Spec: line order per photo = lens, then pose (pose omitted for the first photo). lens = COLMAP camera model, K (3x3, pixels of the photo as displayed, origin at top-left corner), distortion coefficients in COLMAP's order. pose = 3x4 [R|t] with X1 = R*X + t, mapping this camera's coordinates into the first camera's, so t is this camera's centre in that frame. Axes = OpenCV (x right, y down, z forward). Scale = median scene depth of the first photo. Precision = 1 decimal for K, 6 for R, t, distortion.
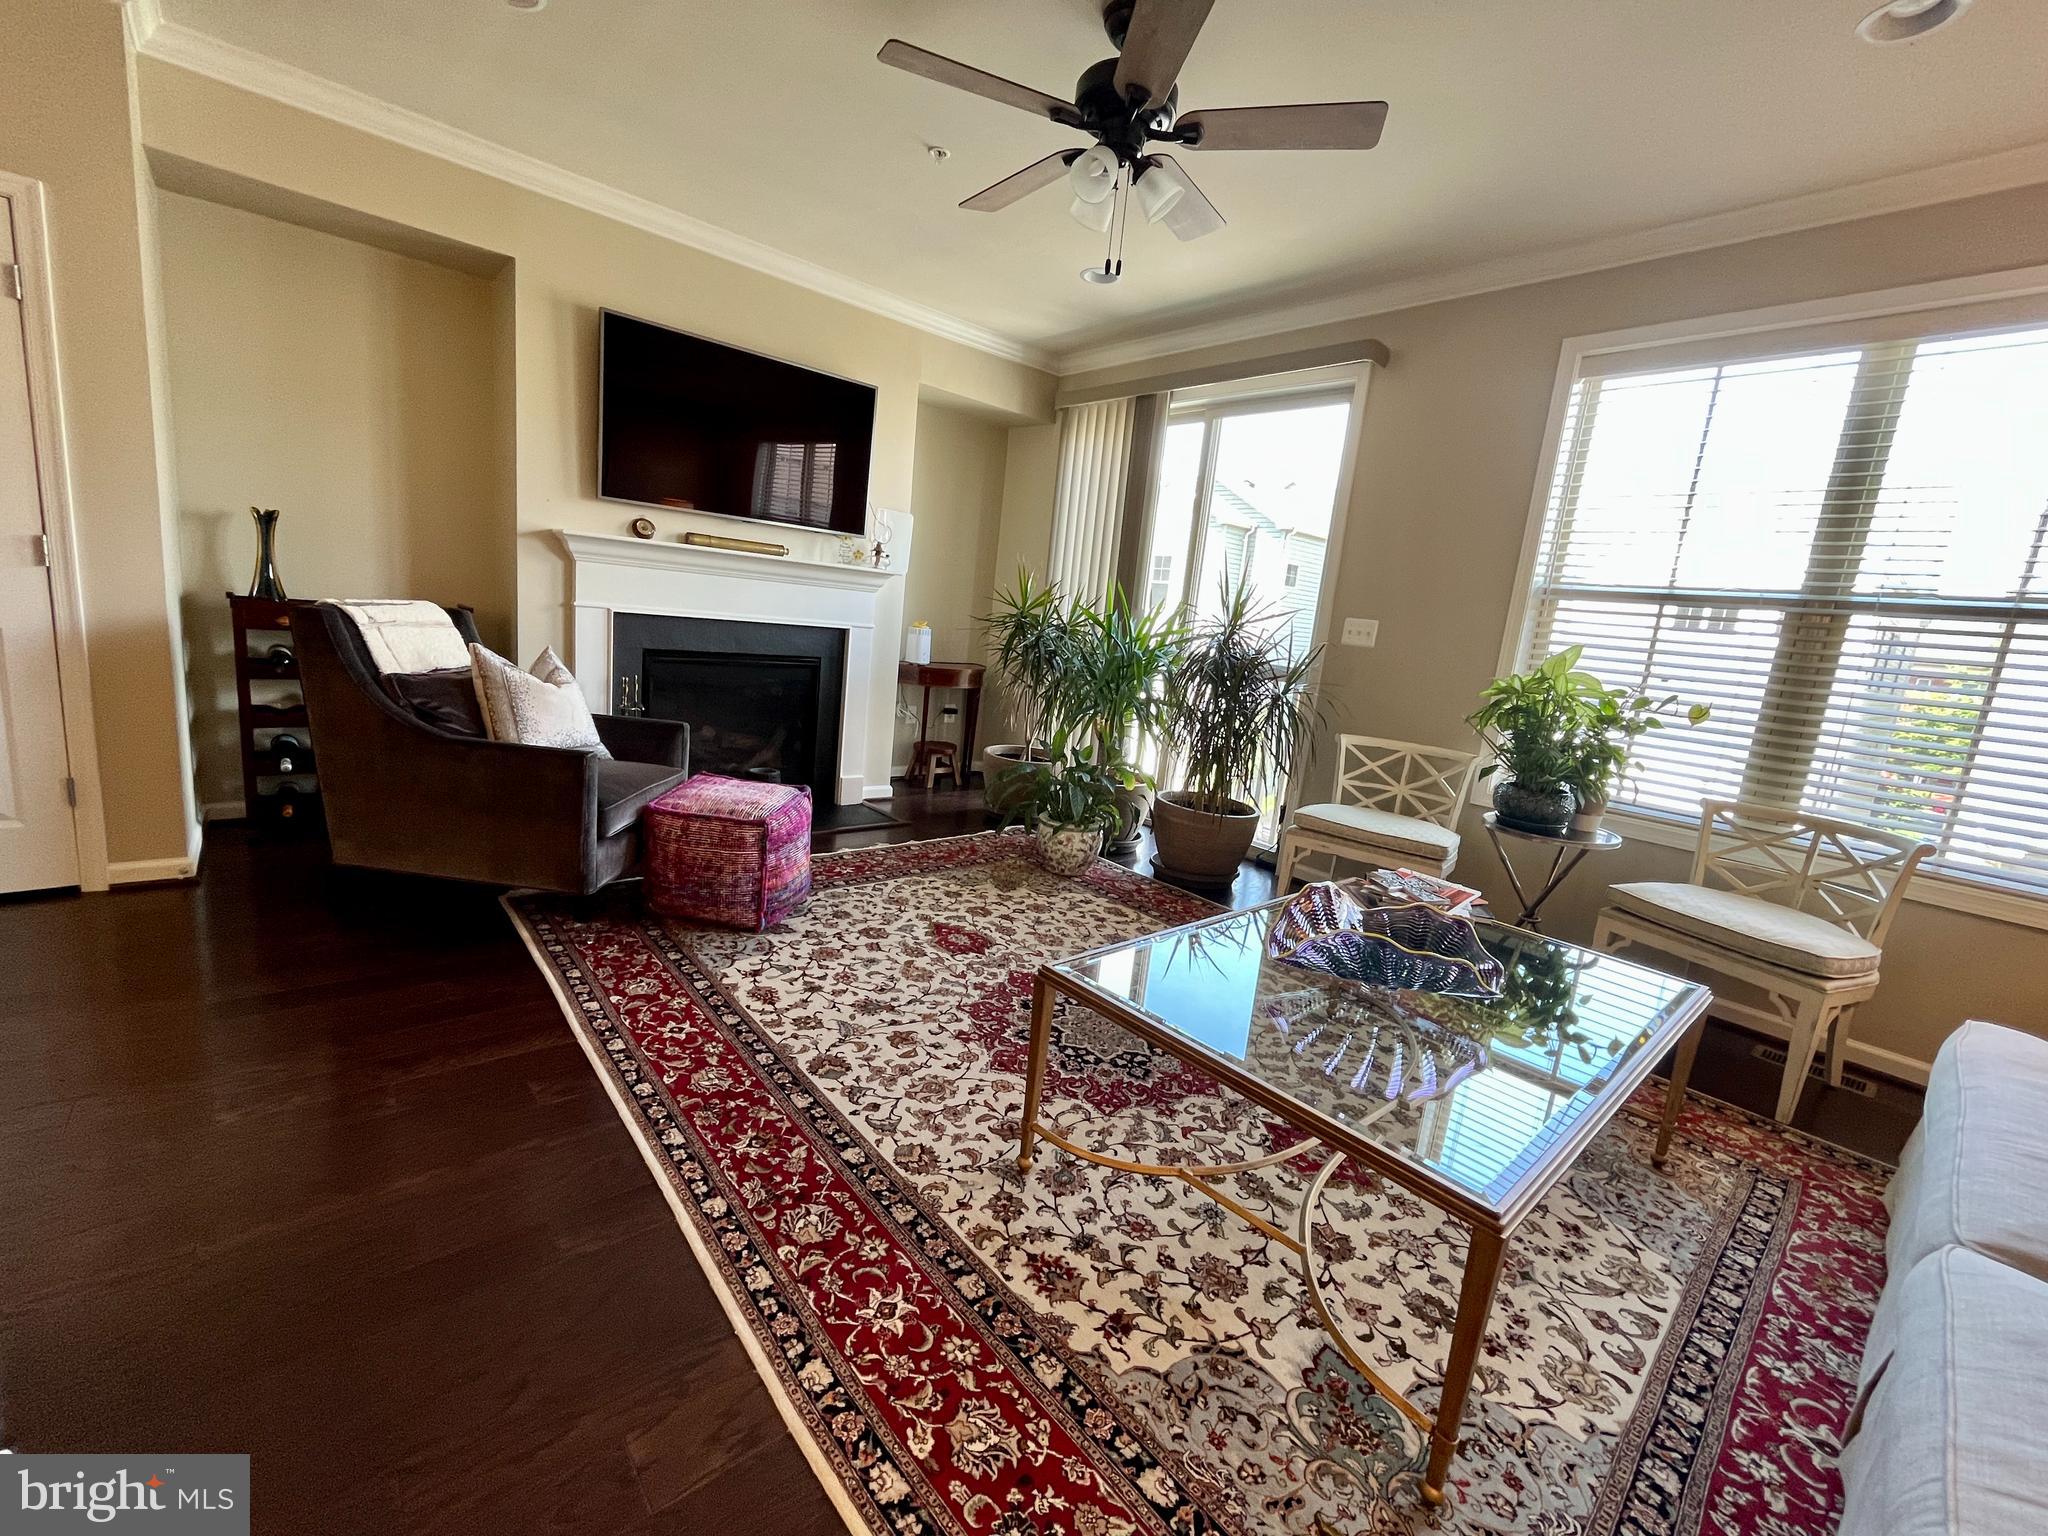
lens RADIAL K [[838.1, 0, 1014.4], [0, 838.1, 765.3], [0, 0, 1]] dist [-0.001015, -0.000400]
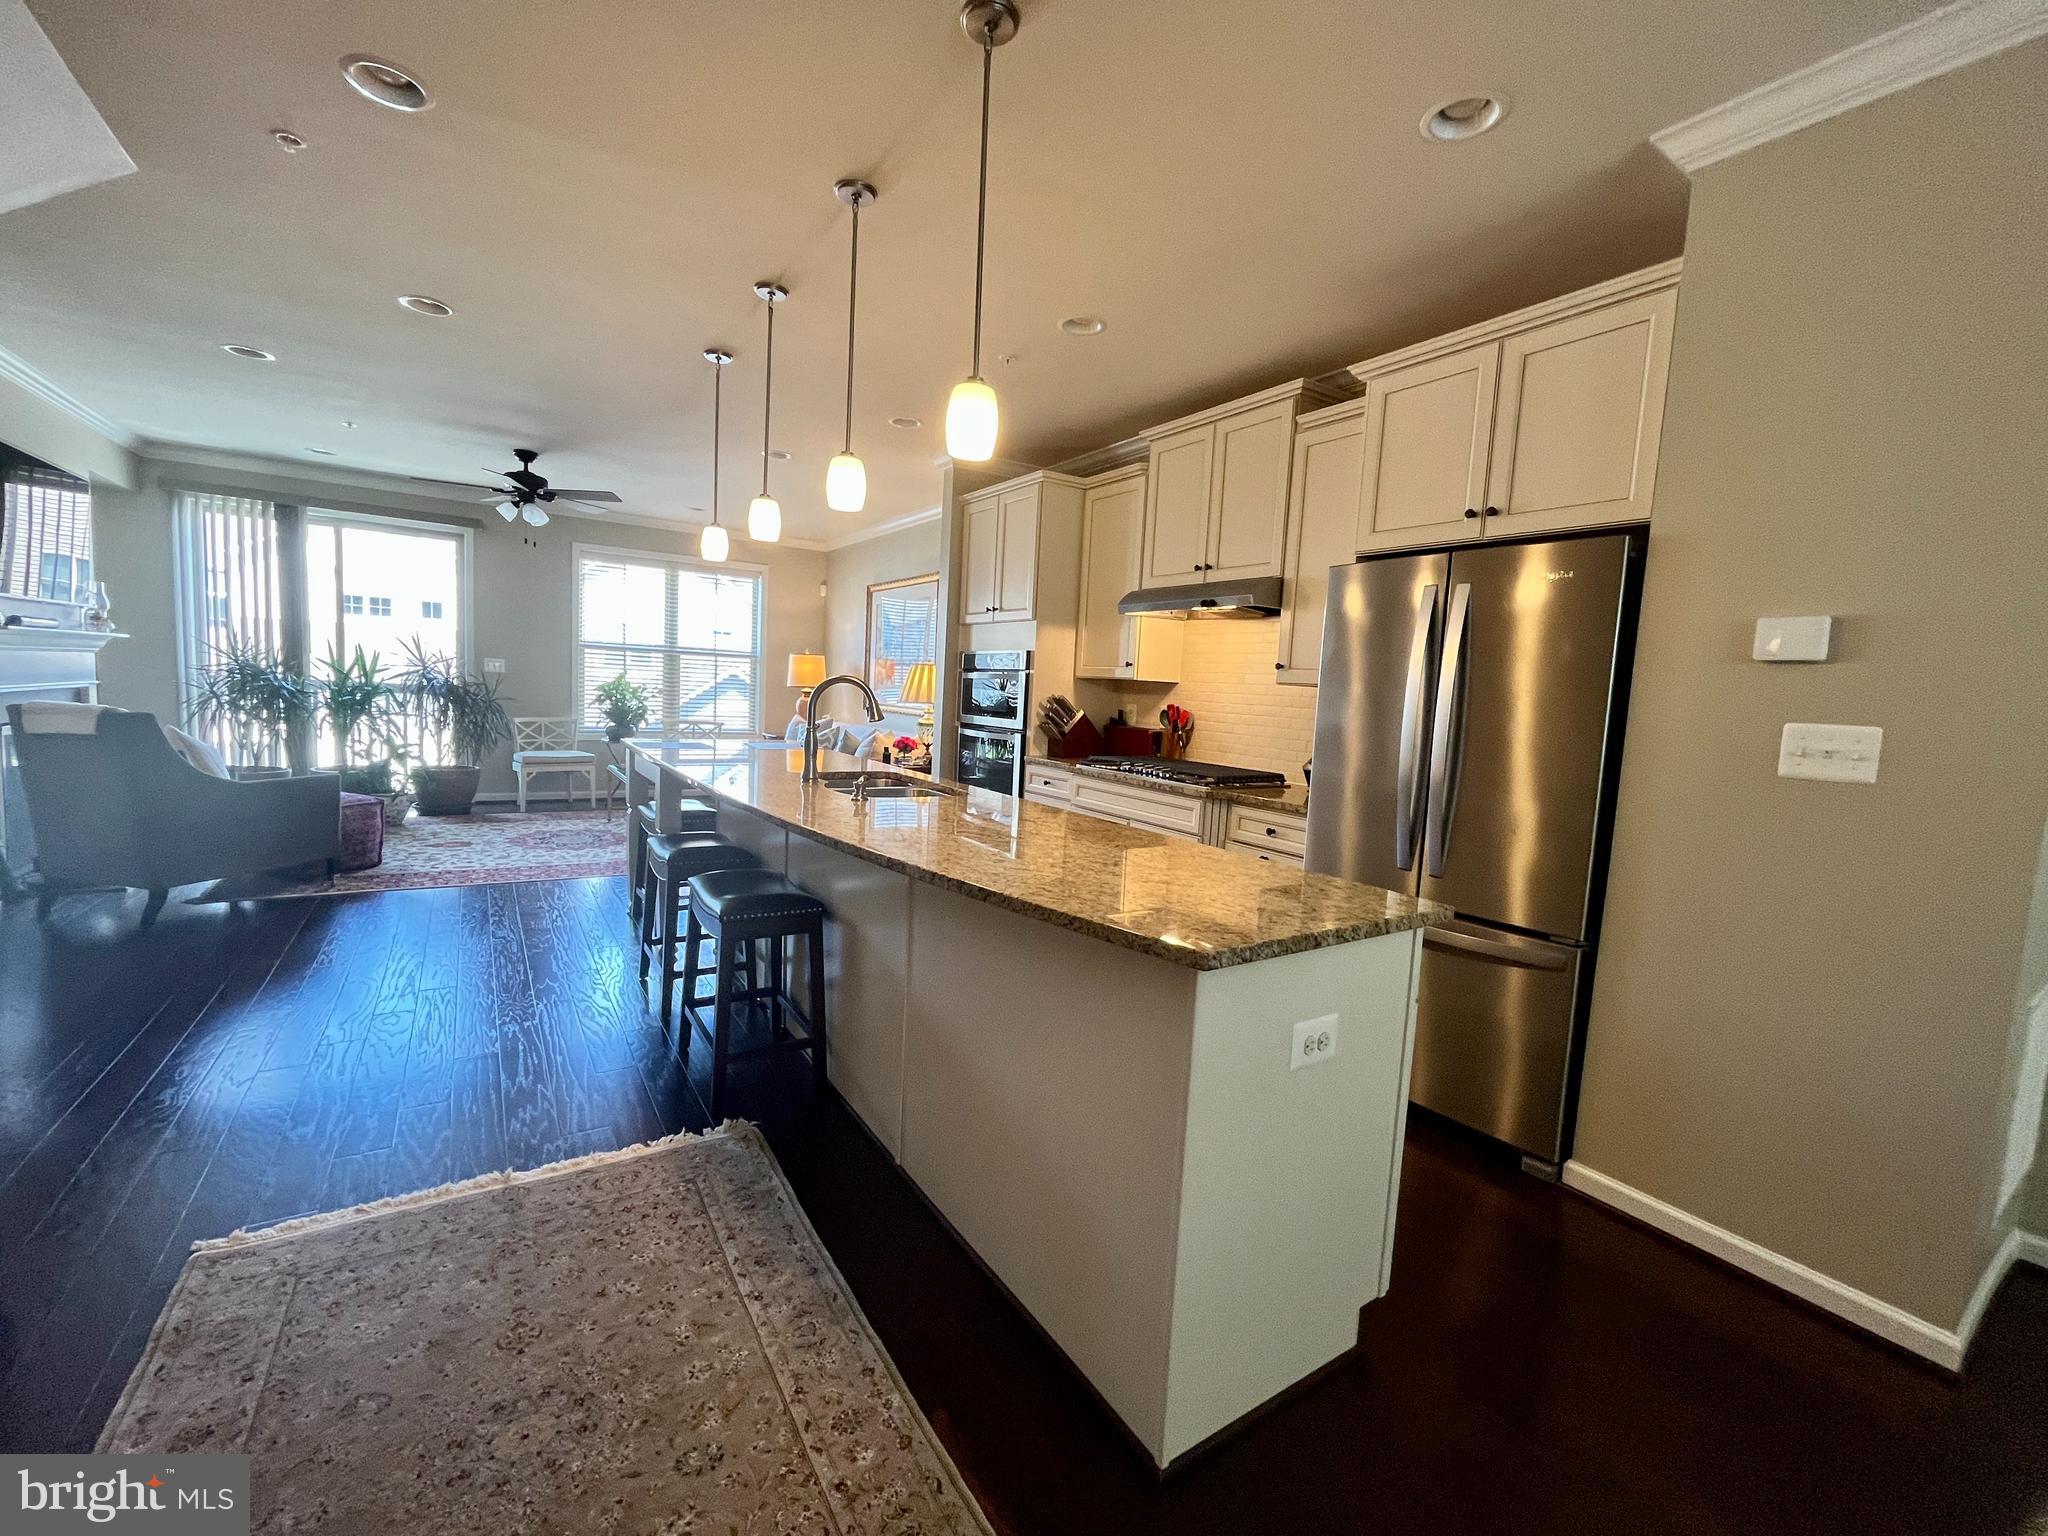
lens RADIAL K [[838.1, 0, 1014.4], [0, 838.1, 765.3], [0, 0, 1]] dist [-0.001015, -0.000400]
pose [[0.143218, -0.183901, 0.972455, -2.006386], [0.139287, 0.976550, 0.164162, -0.124663], [-0.979841, 0.111940, 0.165474, -0.705275]]
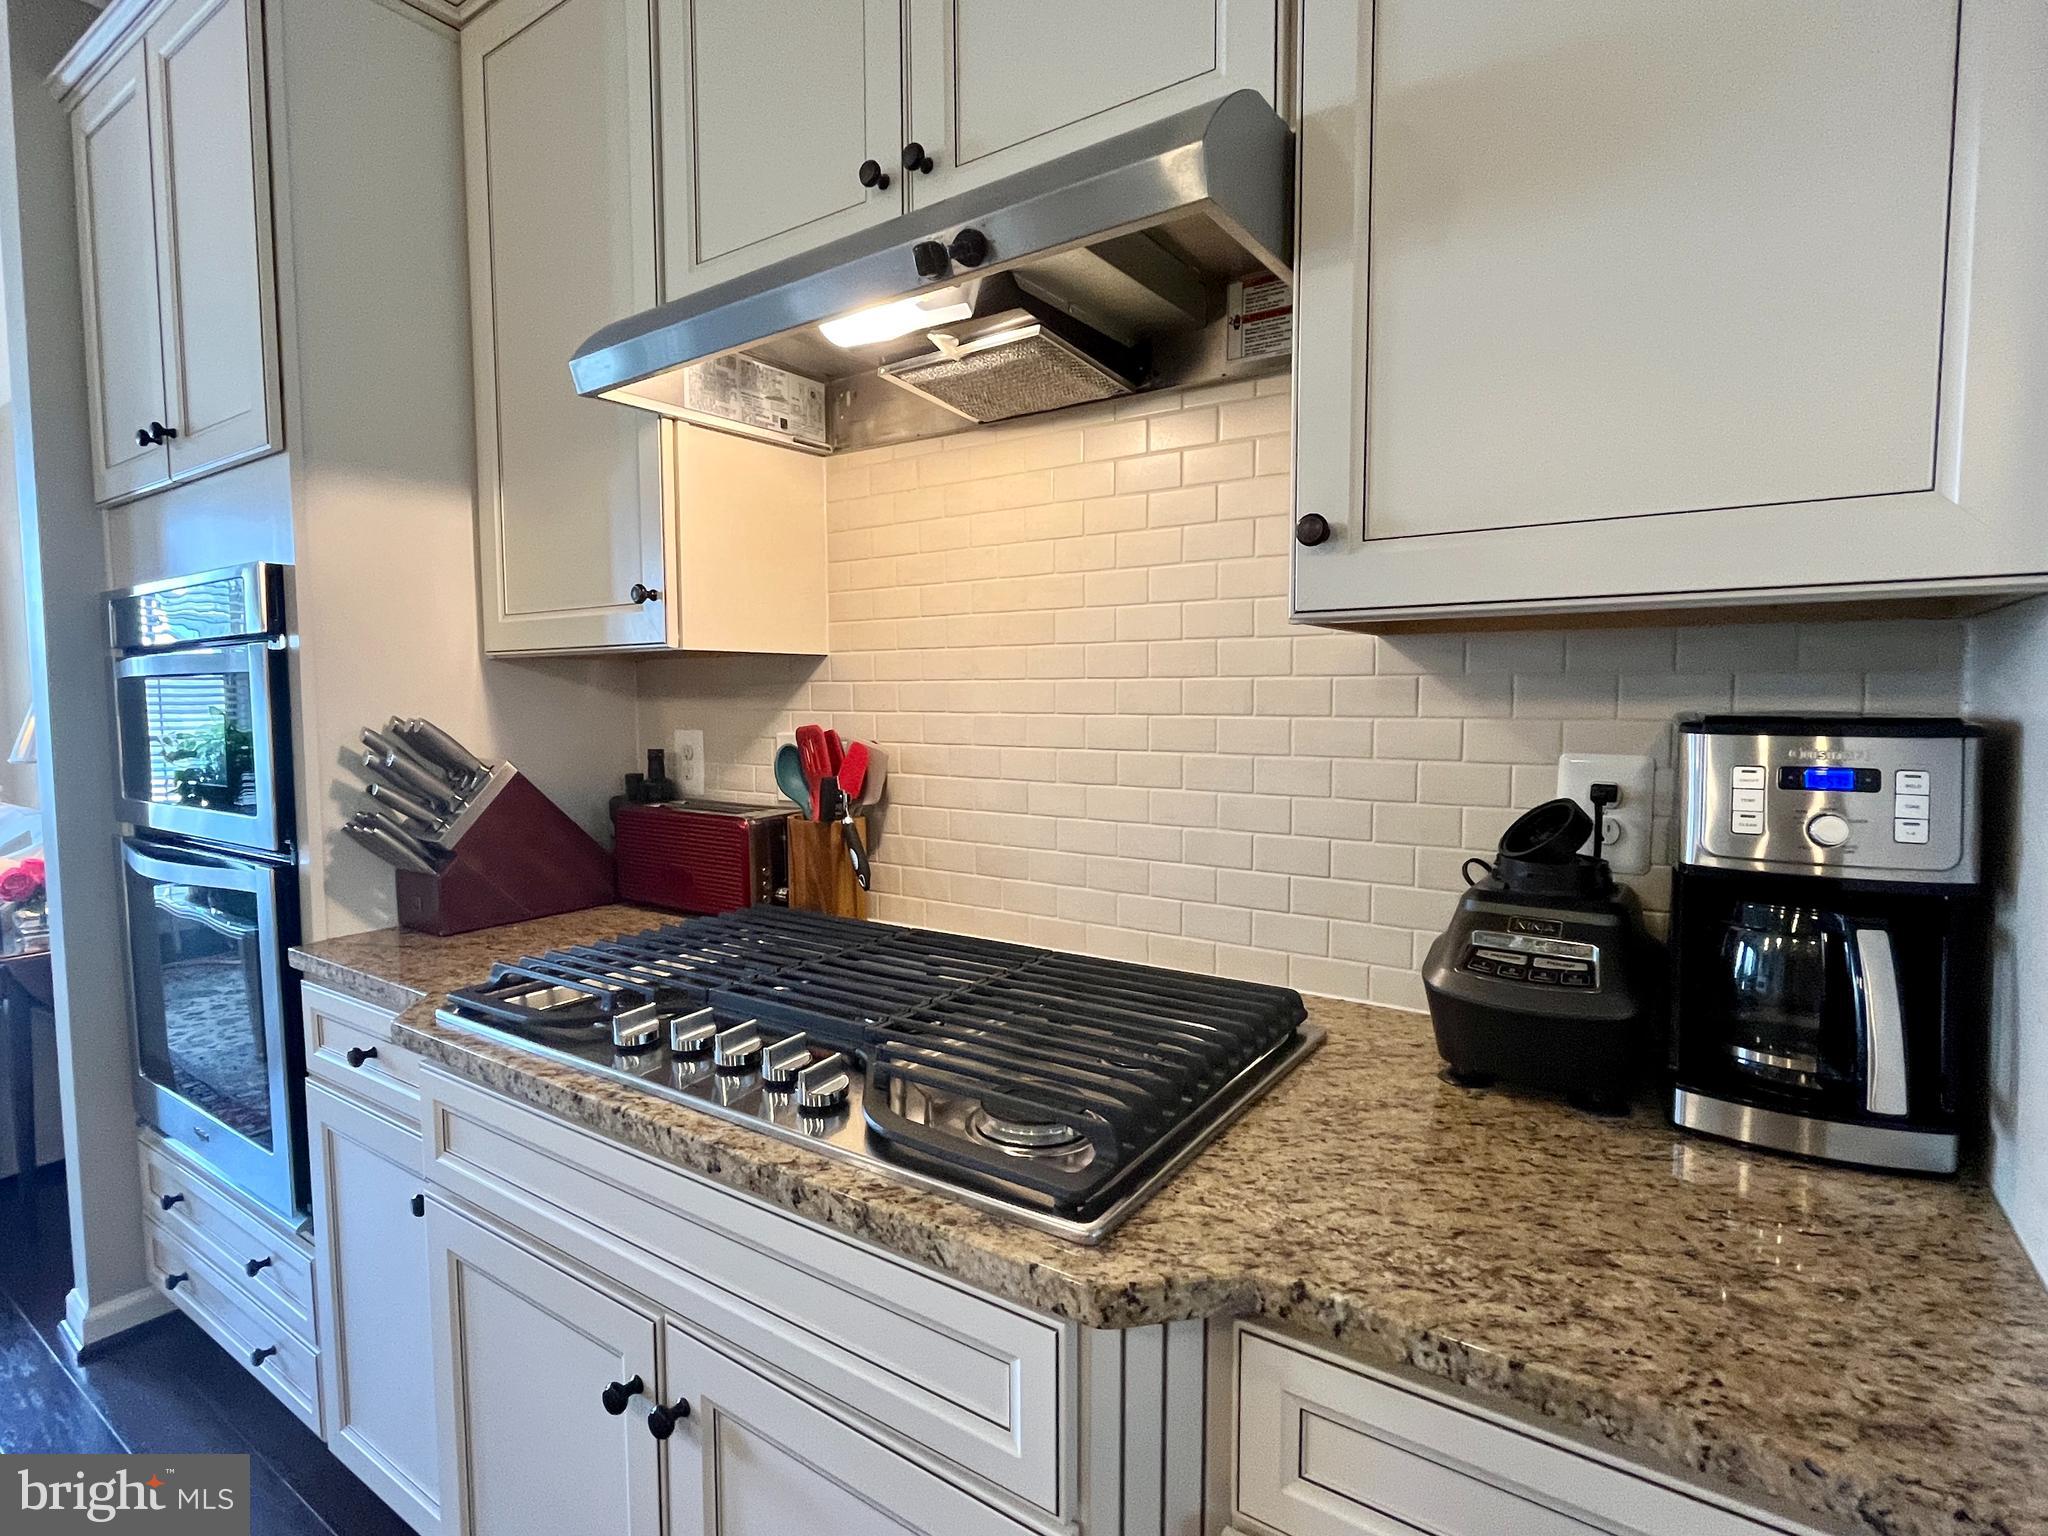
lens RADIAL K [[1018.9, 0, 1012.5], [0, 1018.9, 759.5], [0, 0, 1]] dist [0.000341, 0.000159]
pose [[-0.246719, -0.156803, 0.956317, -0.905592], [0.151489, 0.968451, 0.197875, -0.006239], [-0.957173, 0.193691, -0.215182, -0.730639]]
